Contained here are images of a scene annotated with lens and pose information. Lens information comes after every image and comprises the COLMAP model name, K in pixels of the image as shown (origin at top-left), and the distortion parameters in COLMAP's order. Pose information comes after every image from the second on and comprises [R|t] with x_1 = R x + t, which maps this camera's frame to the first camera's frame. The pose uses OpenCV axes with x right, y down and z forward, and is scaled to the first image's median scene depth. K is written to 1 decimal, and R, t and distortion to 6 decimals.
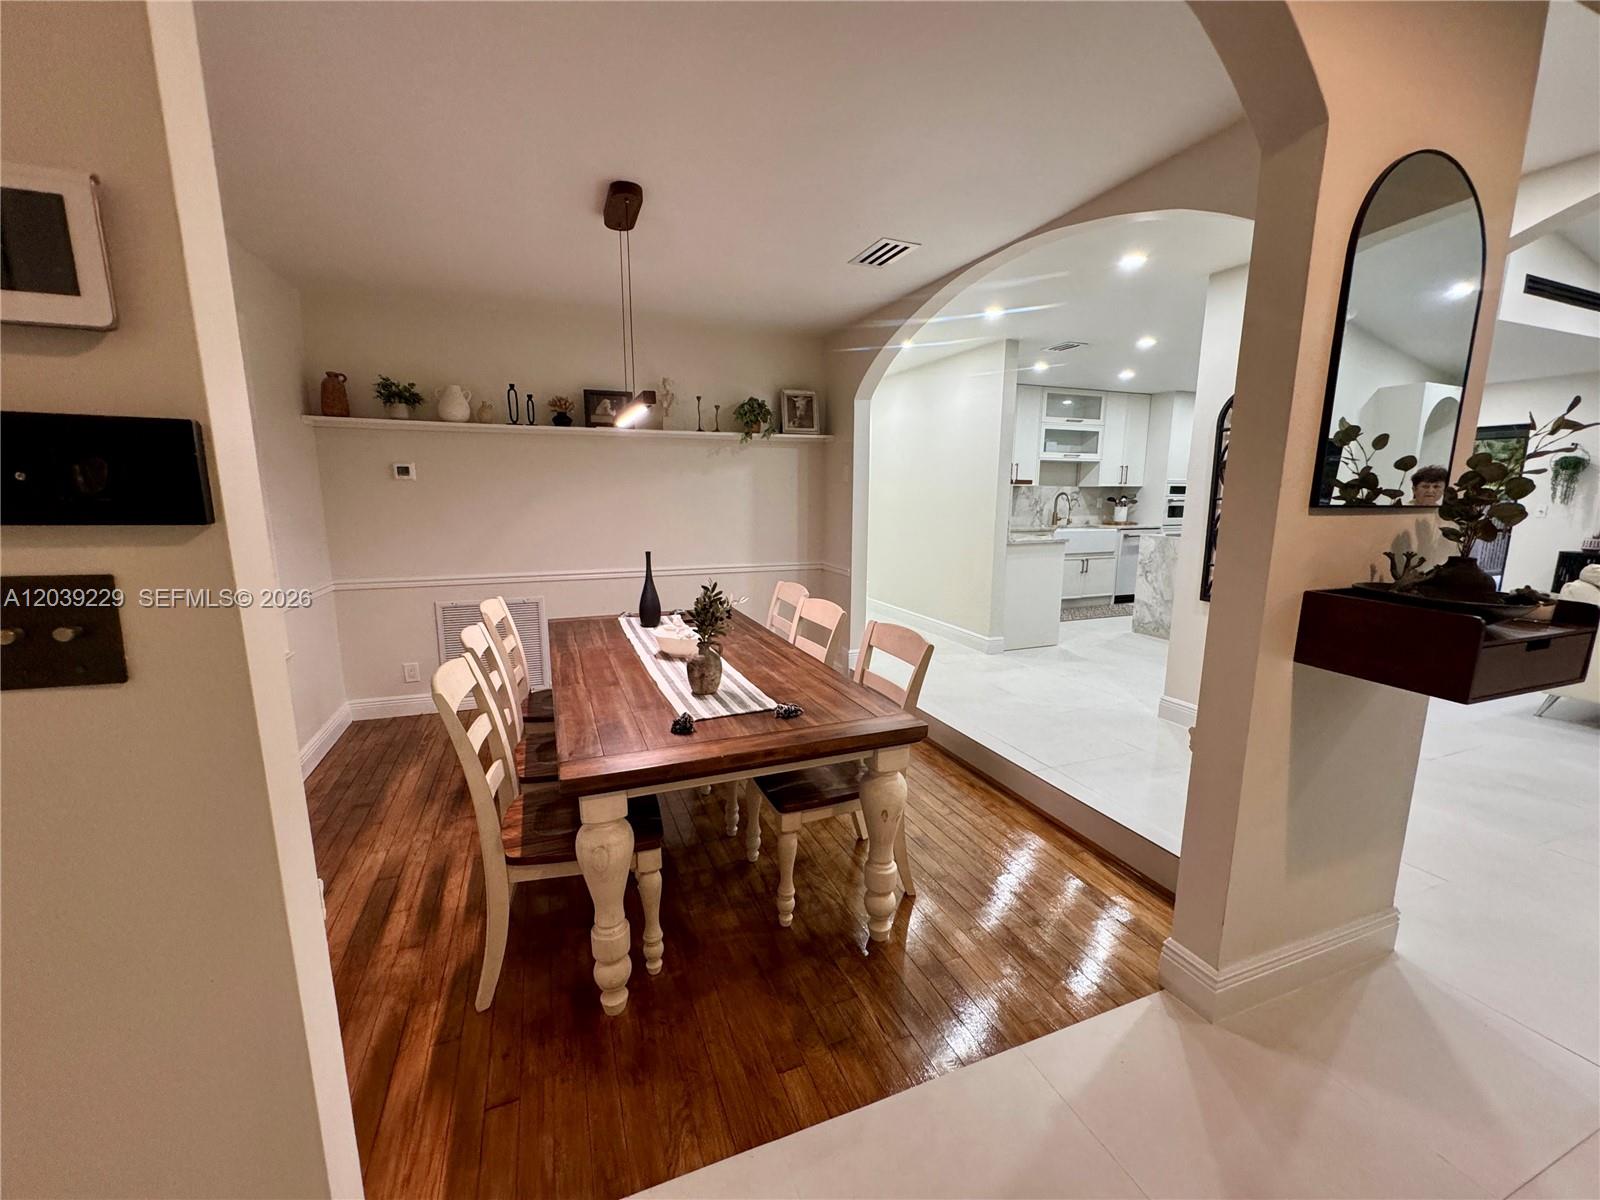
lens RADIAL K [[641.9, 0, 799.0], [0, 641.9, 599.9], [0, 0, 1]] dist [-0.002339, 0.000409]
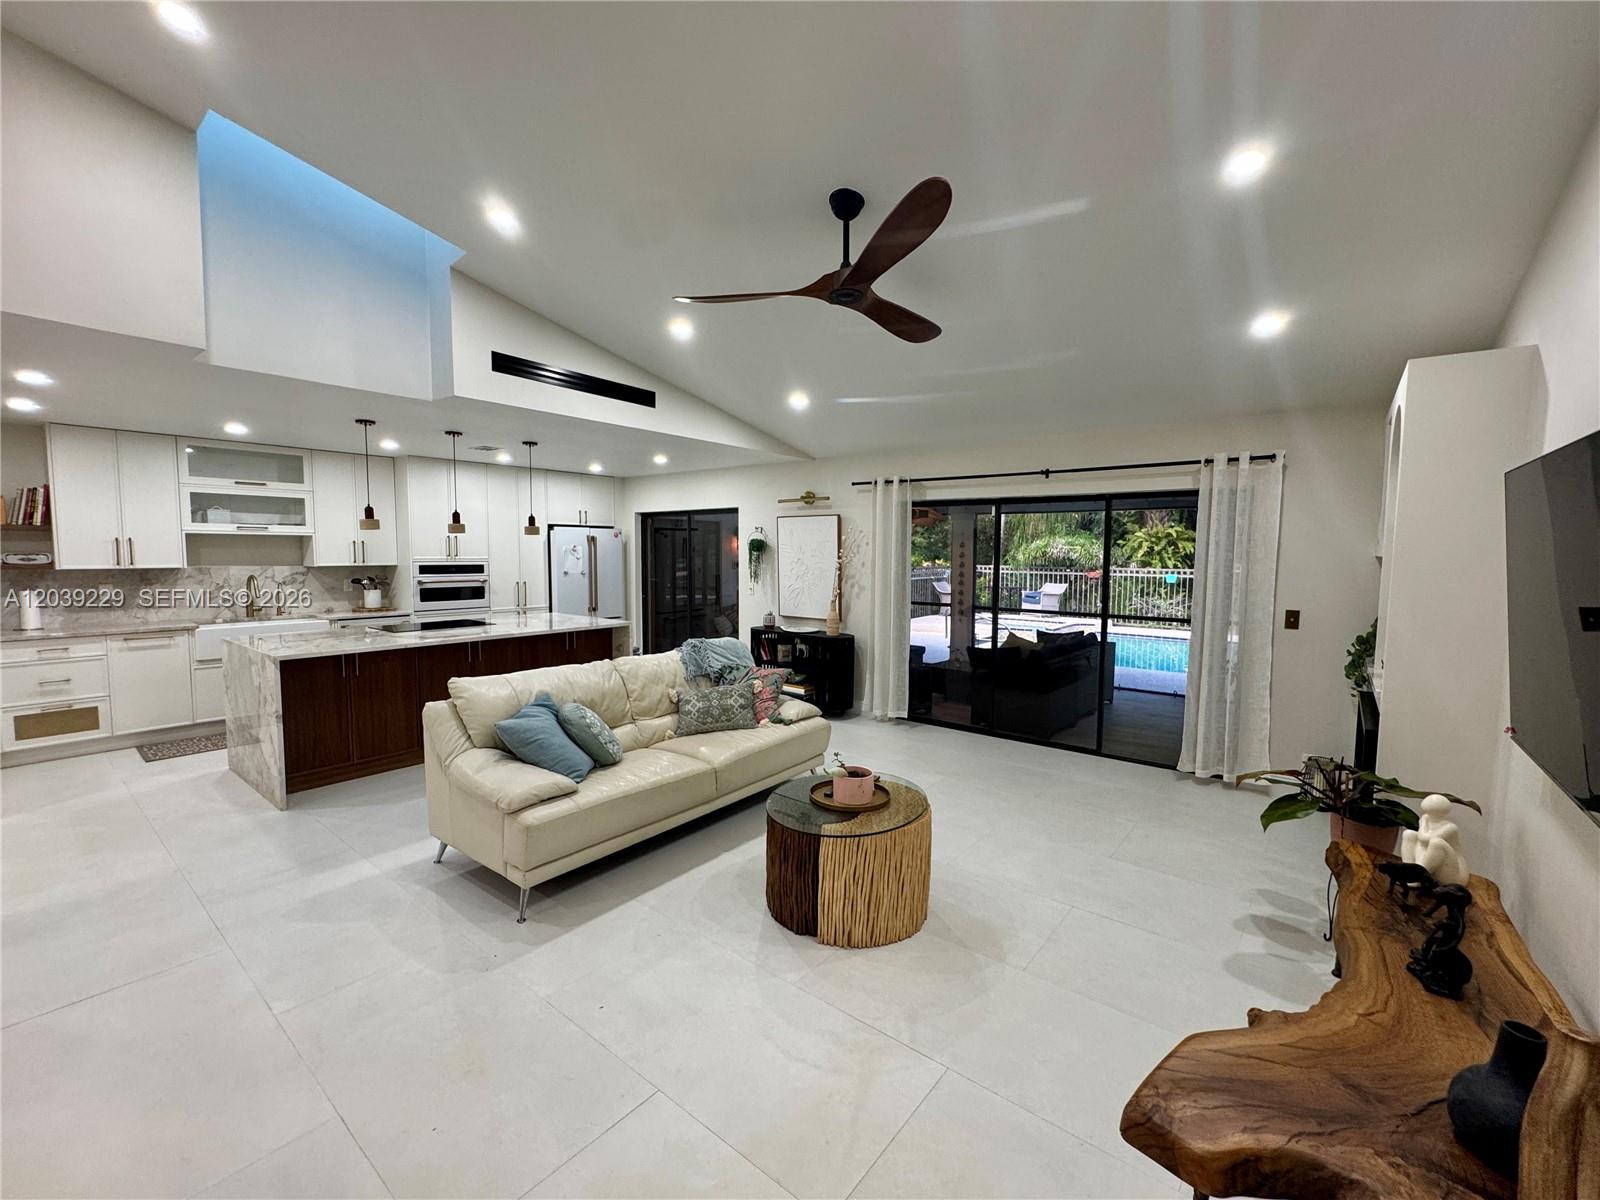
lens RADIAL K [[669.3, 0, 798.8], [0, 669.3, 600.7], [0, 0, 1]] dist [-0.002863, 0.000450]
pose [[0.869844, -0.034848, 0.492095, 1.028259], [0.080351, 0.994190, -0.071627, -0.048820], [-0.486740, 0.101845, 0.867590, -0.008474]]
